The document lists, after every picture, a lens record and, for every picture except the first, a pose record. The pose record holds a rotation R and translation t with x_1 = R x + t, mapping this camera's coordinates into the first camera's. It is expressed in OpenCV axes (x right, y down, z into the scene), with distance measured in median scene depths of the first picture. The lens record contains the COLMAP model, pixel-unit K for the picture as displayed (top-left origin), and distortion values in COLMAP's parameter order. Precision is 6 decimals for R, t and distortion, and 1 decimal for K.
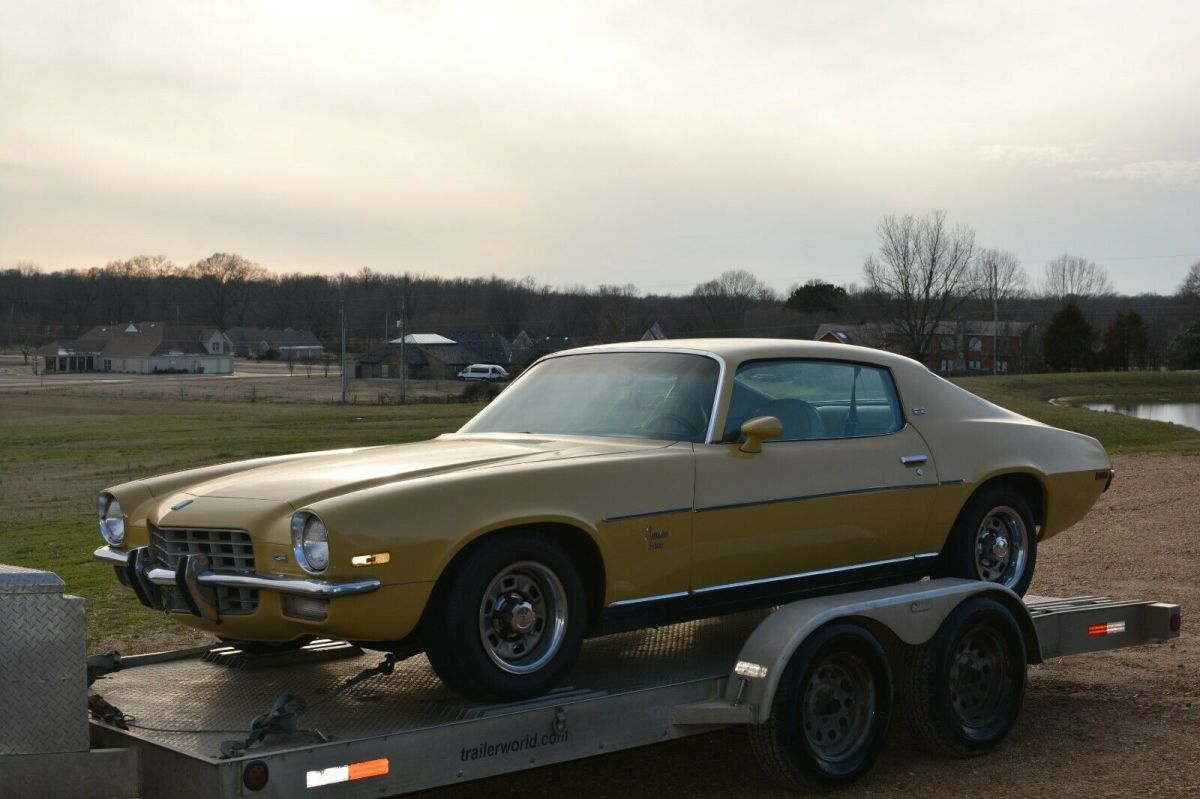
lens RADIAL K [[1845.8, 0, 606.4], [0, 1845.8, 398.8], [0, 0, 1]] dist [-0.172180, 0.000000]
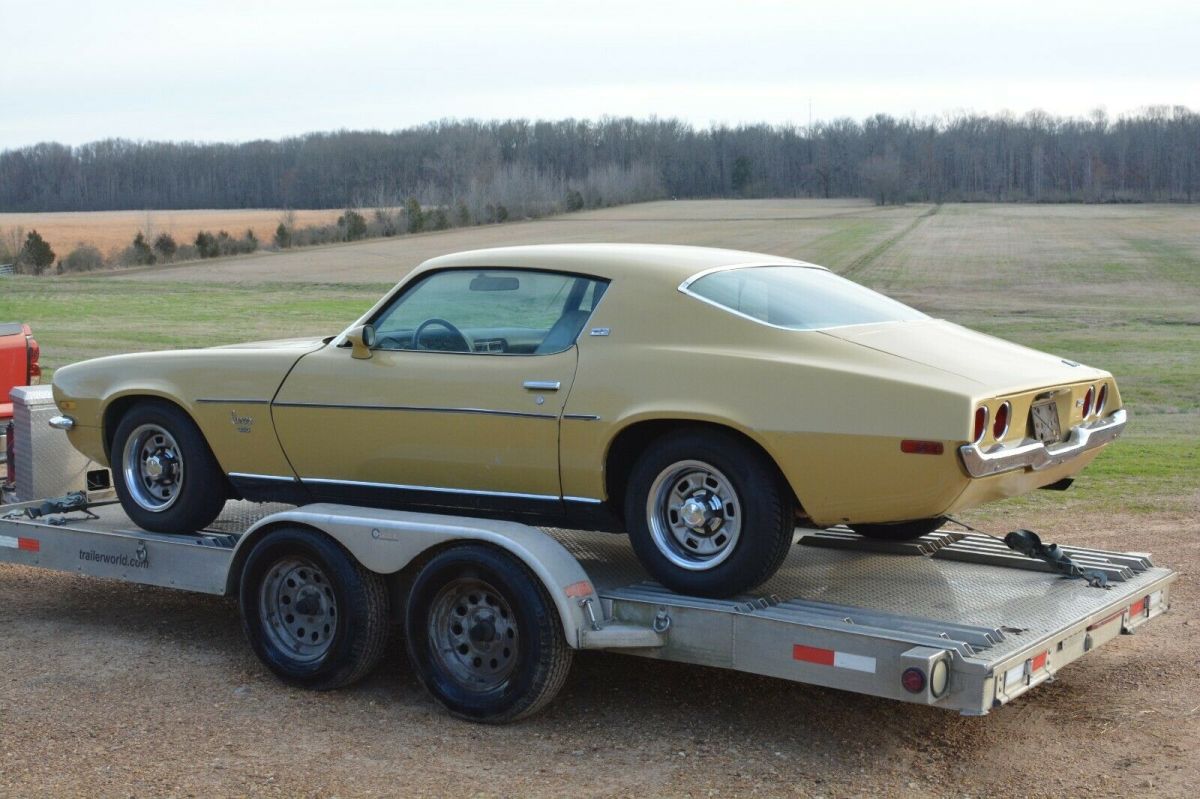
lens RADIAL K [[1845.8, 0, 607.7], [0, 1845.8, 397.9], [0, 0, 1]] dist [-0.172180, 0.000000]
pose [[0.249268, 0.099941, -0.963264, 1.185502], [-0.014375, 0.994933, 0.099507, -0.057409], [0.968328, -0.010957, 0.249442, 0.933749]]
